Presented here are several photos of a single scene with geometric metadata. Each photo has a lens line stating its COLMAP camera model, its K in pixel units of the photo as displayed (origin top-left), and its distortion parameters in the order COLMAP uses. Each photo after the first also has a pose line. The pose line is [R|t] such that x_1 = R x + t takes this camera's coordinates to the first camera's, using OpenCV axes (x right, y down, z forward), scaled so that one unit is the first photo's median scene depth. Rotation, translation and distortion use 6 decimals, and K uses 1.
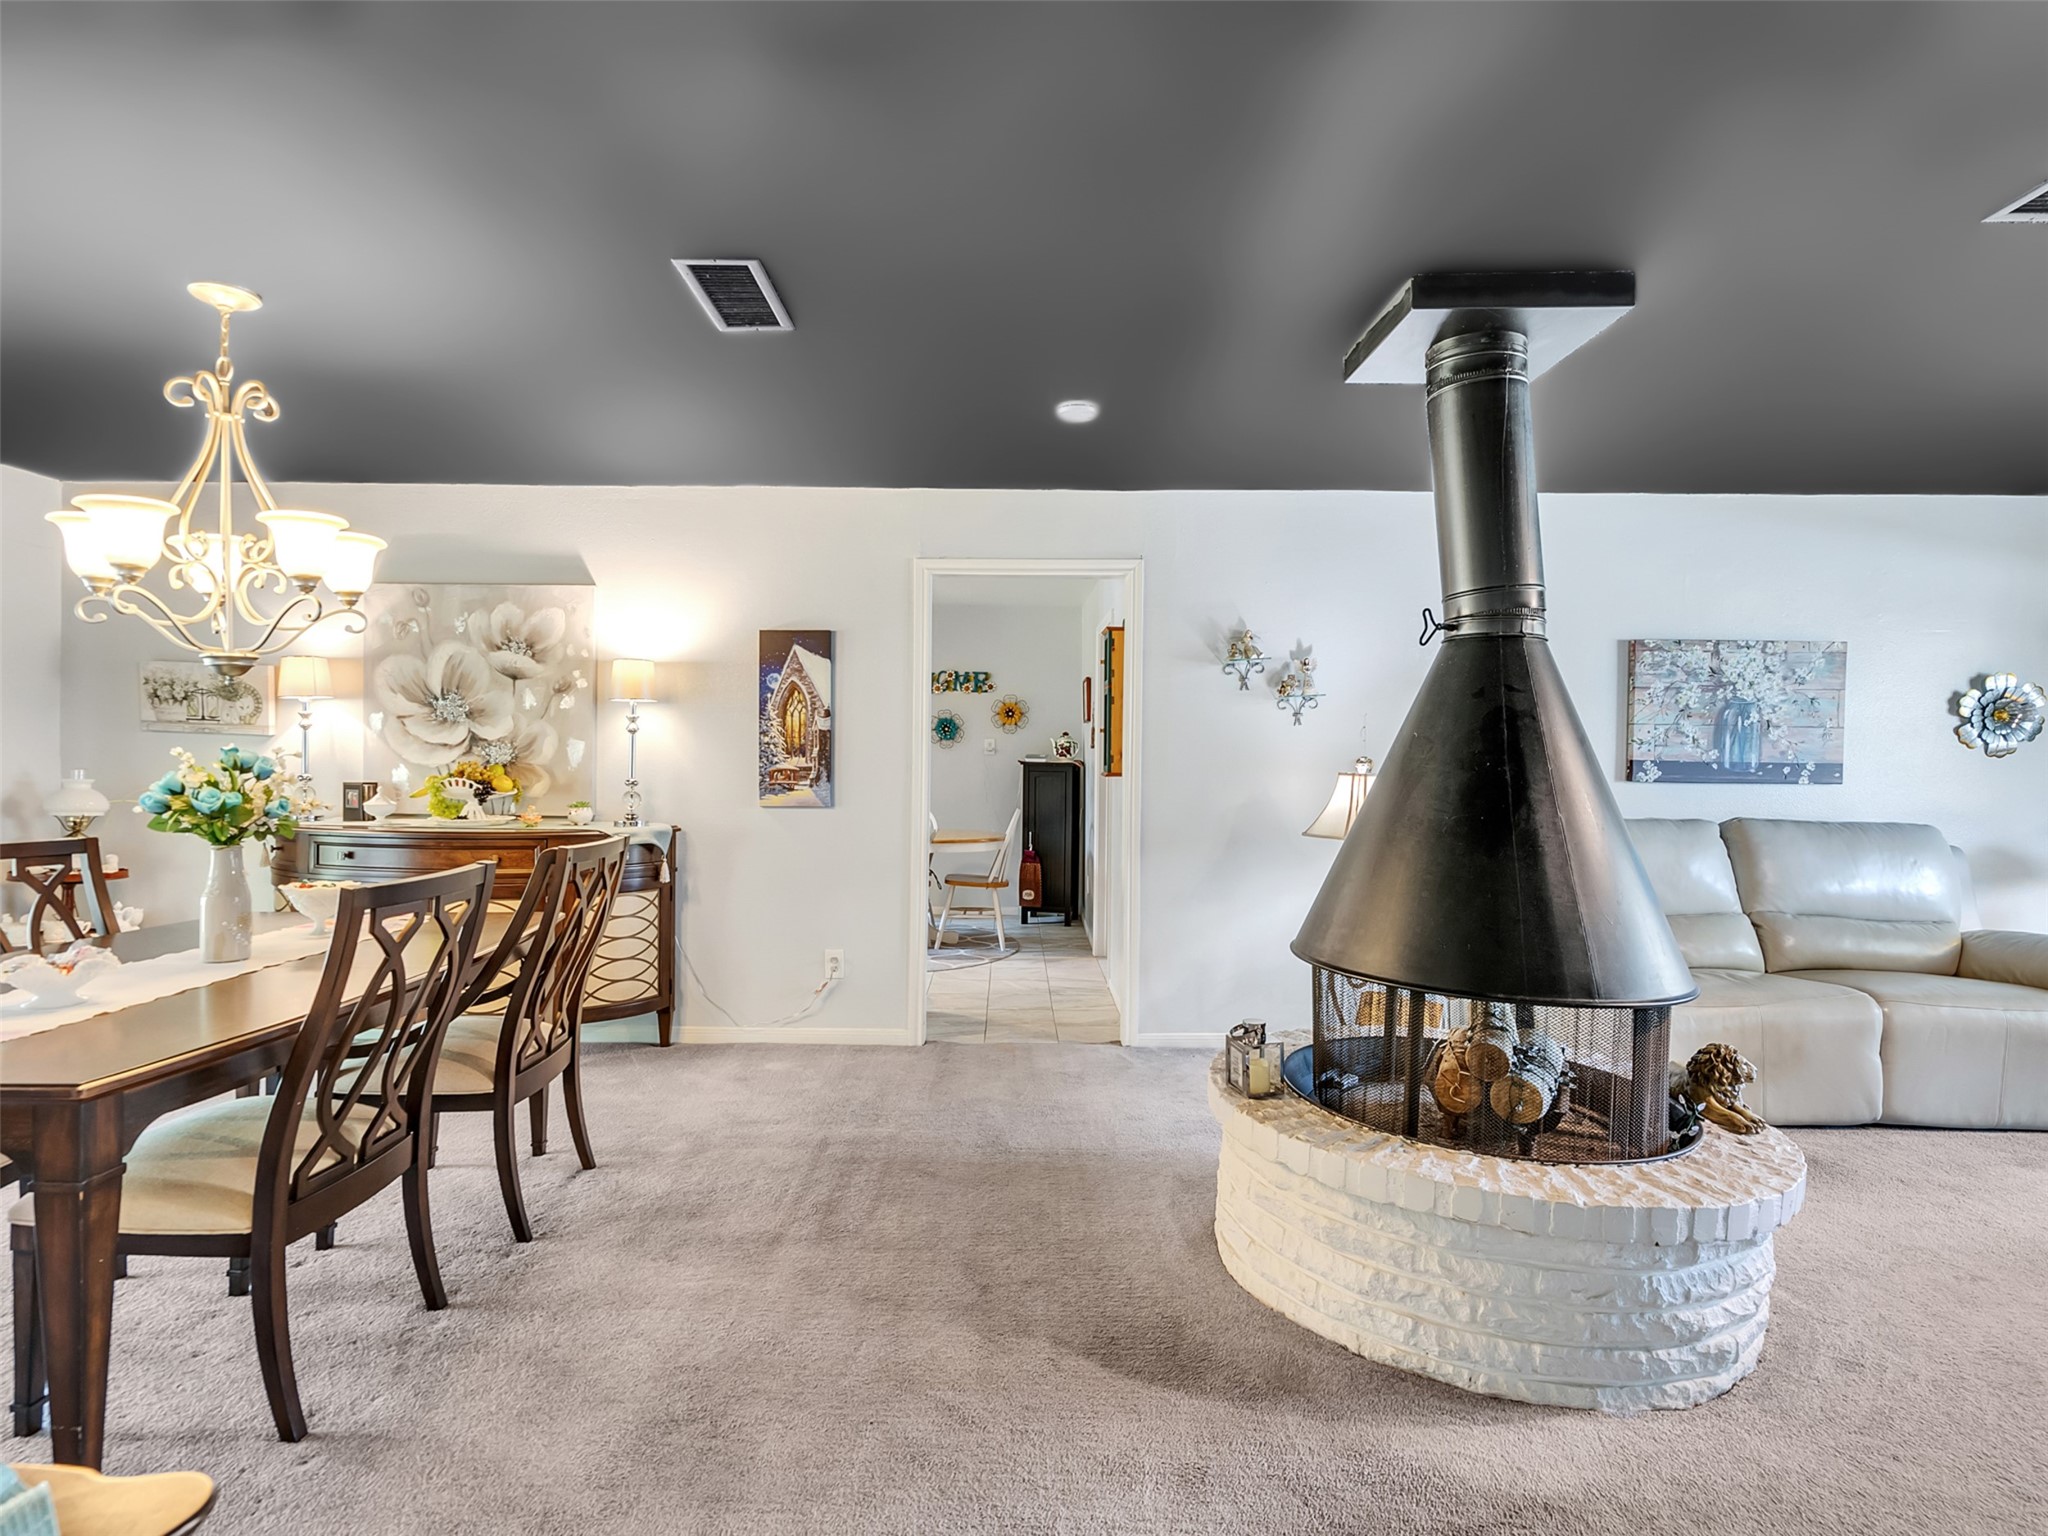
lens RADIAL K [[1048.1, 0, 1006.5], [0, 1048.1, 765.6], [0, 0, 1]] dist [-0.006010, 0.004621]
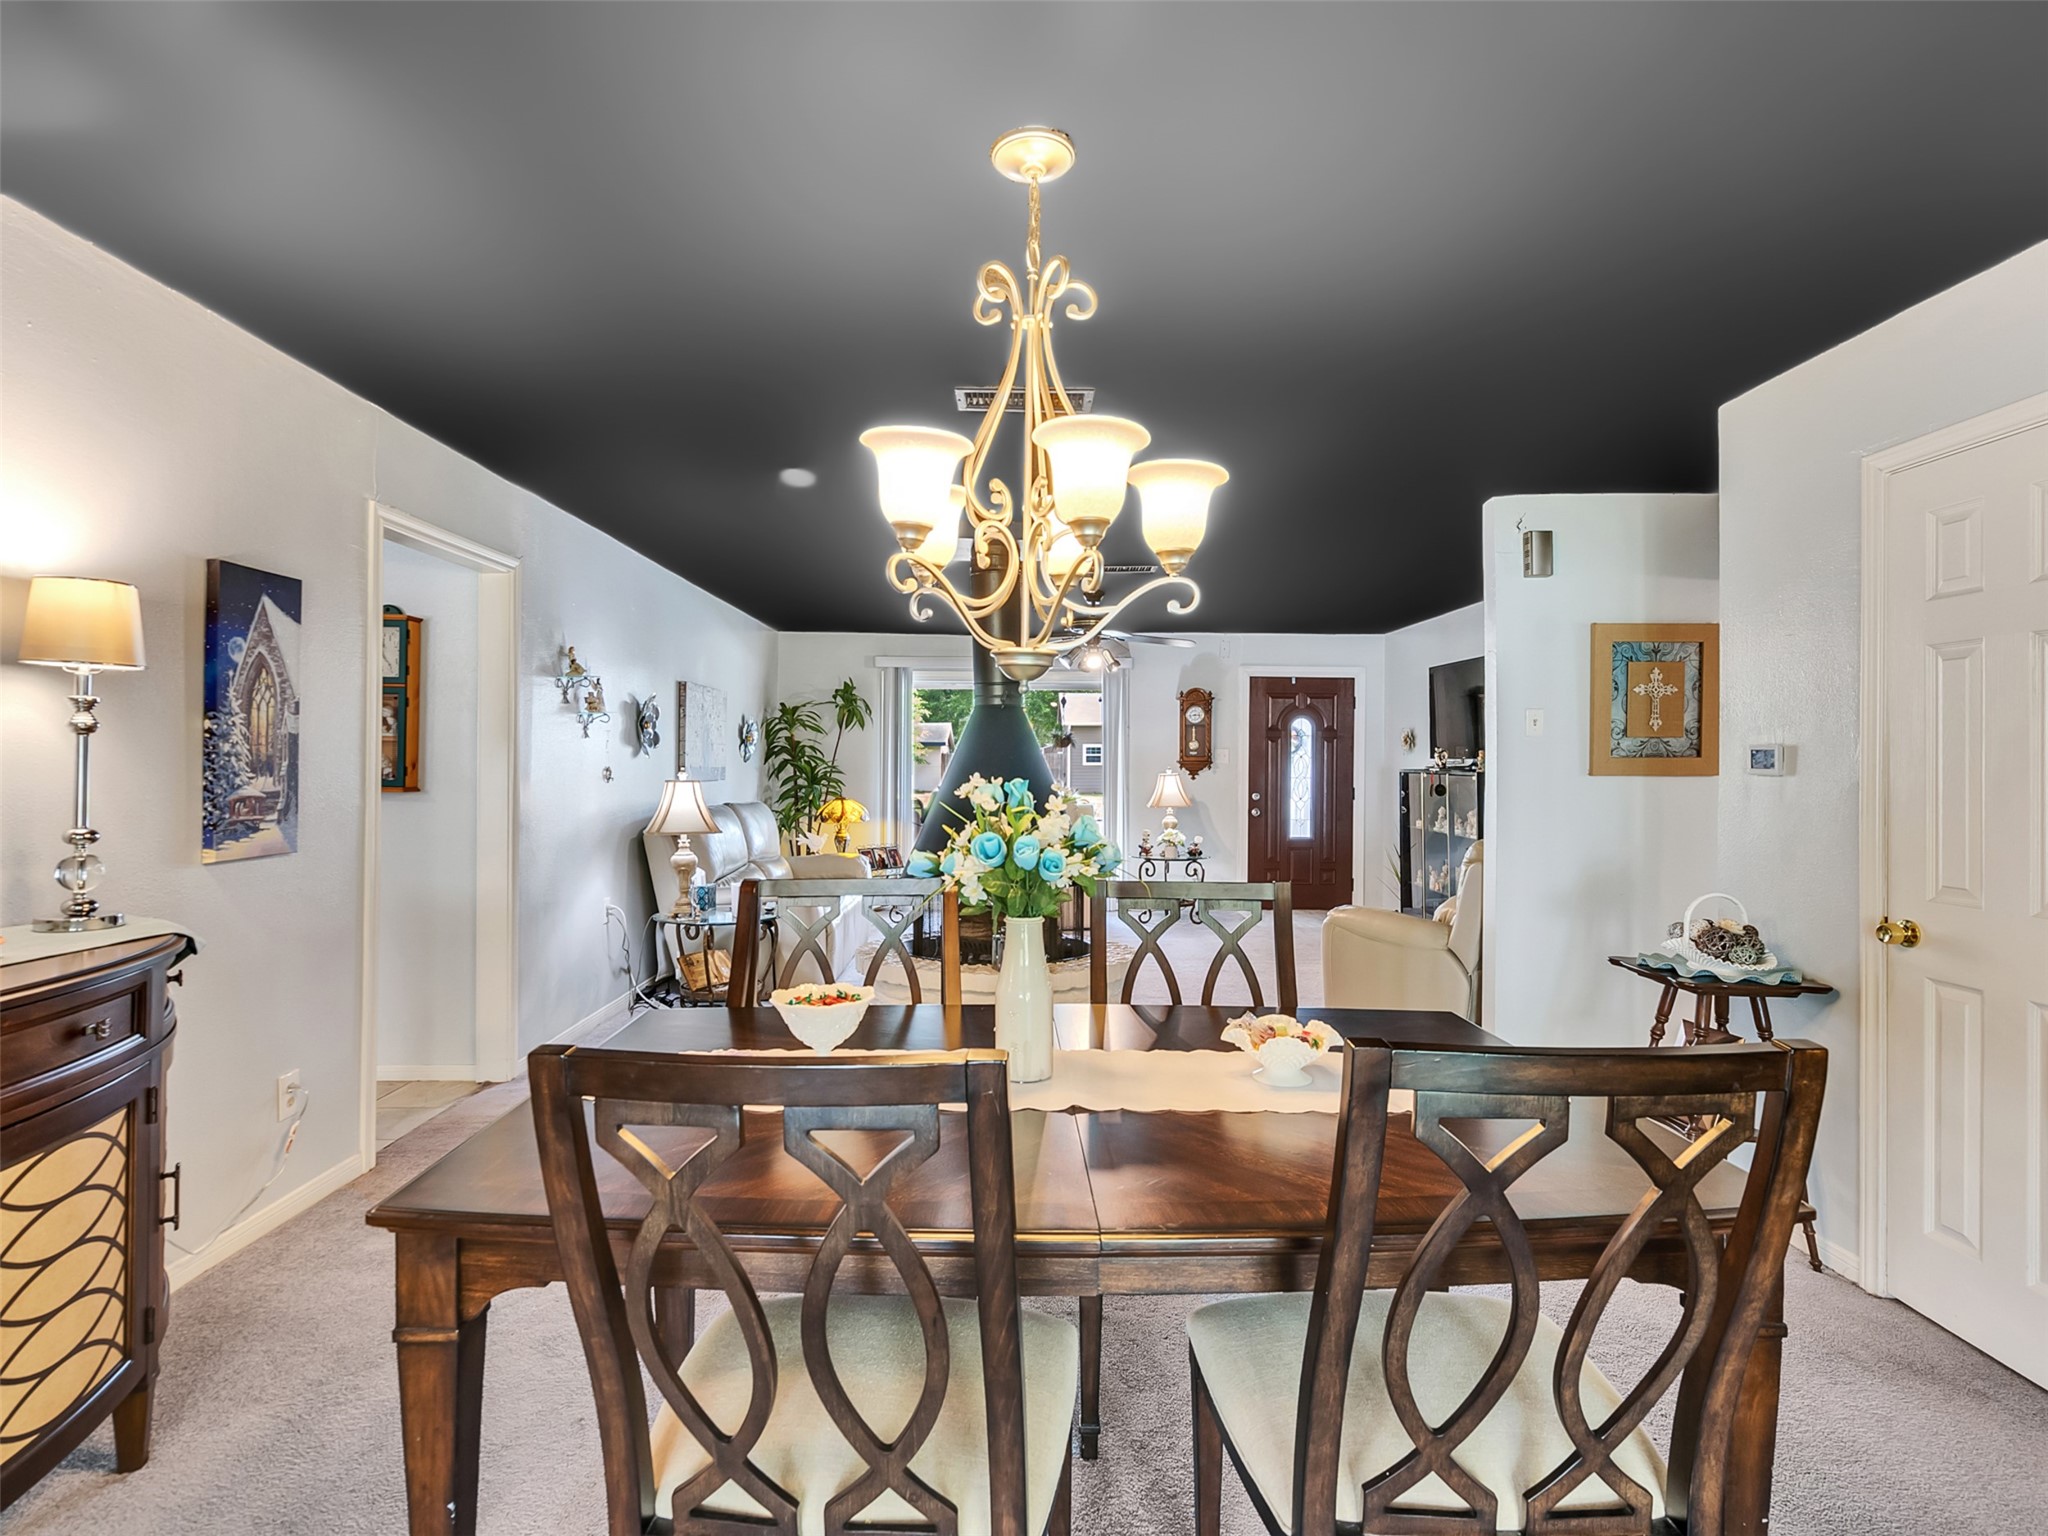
lens RADIAL K [[1051.8, 0, 1012.2], [0, 1051.8, 760.4], [0, 0, 1]] dist [0.018585, 0.000363]
pose [[0.000865, -0.005432, 0.999985, -0.829717], [0.002865, 0.999981, 0.005430, -0.019729], [-0.999996, 0.002861, 0.000880, 0.558118]]
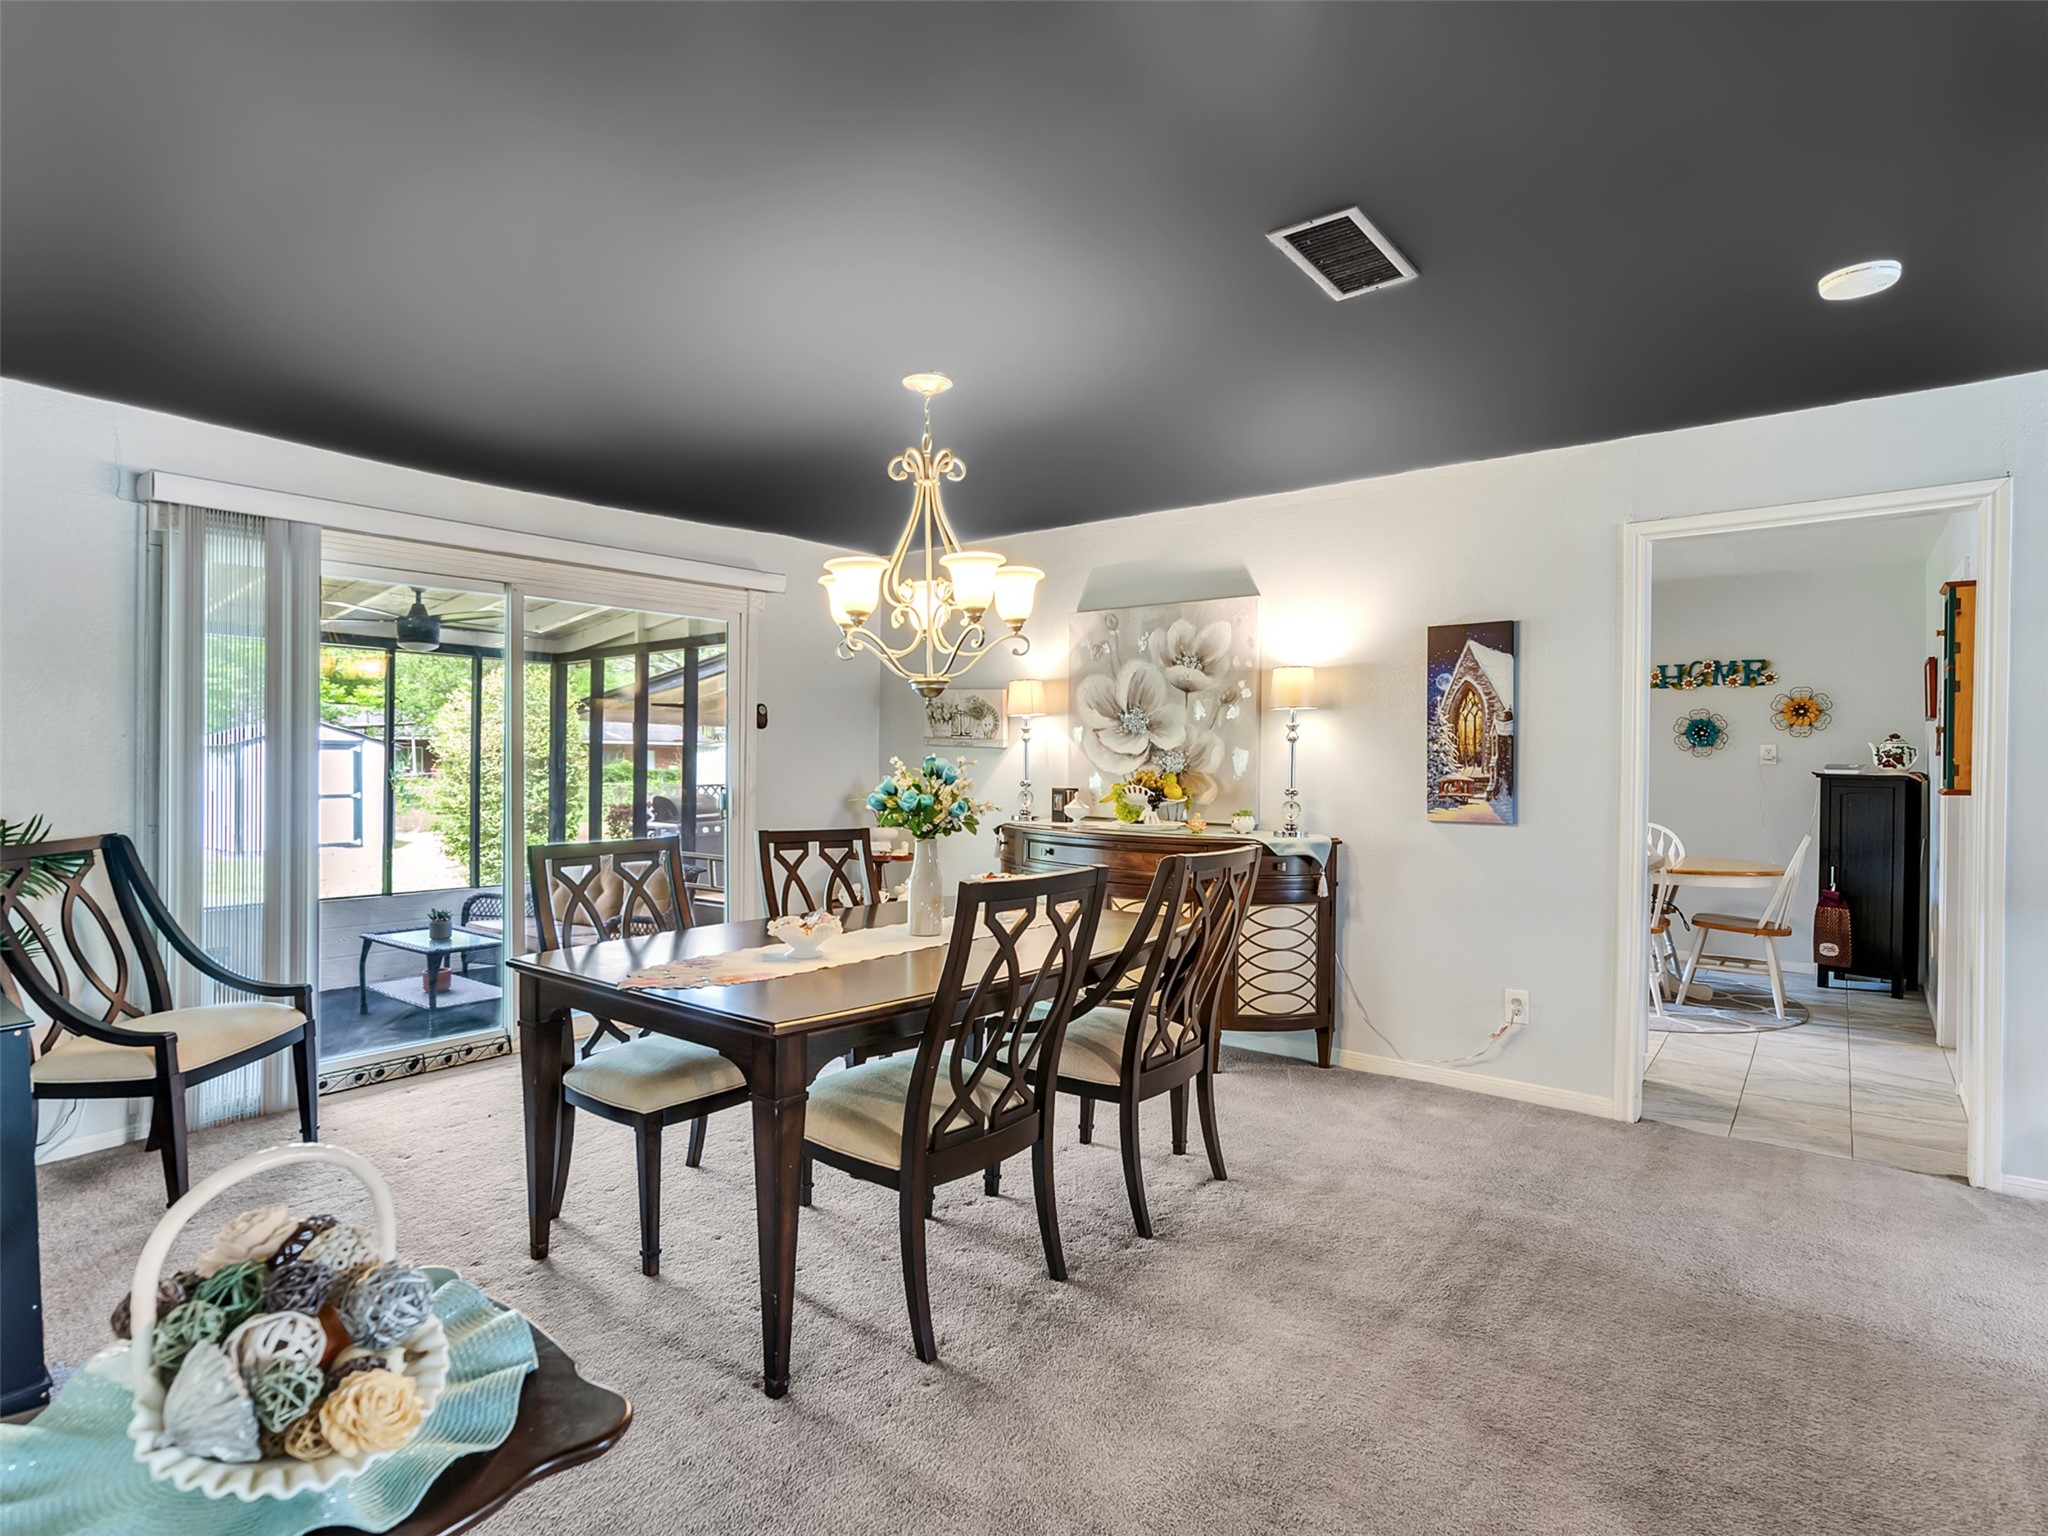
lens RADIAL K [[1048.1, 0, 1004.8], [0, 1048.1, 766.7], [0, 0, 1]] dist [-0.006010, 0.004621]
pose [[0.783703, 0.001667, -0.621134, 0.040590], [-0.007179, 0.999954, -0.006375, 0.000403], [0.621095, 0.009455, 0.783678, 0.062302]]
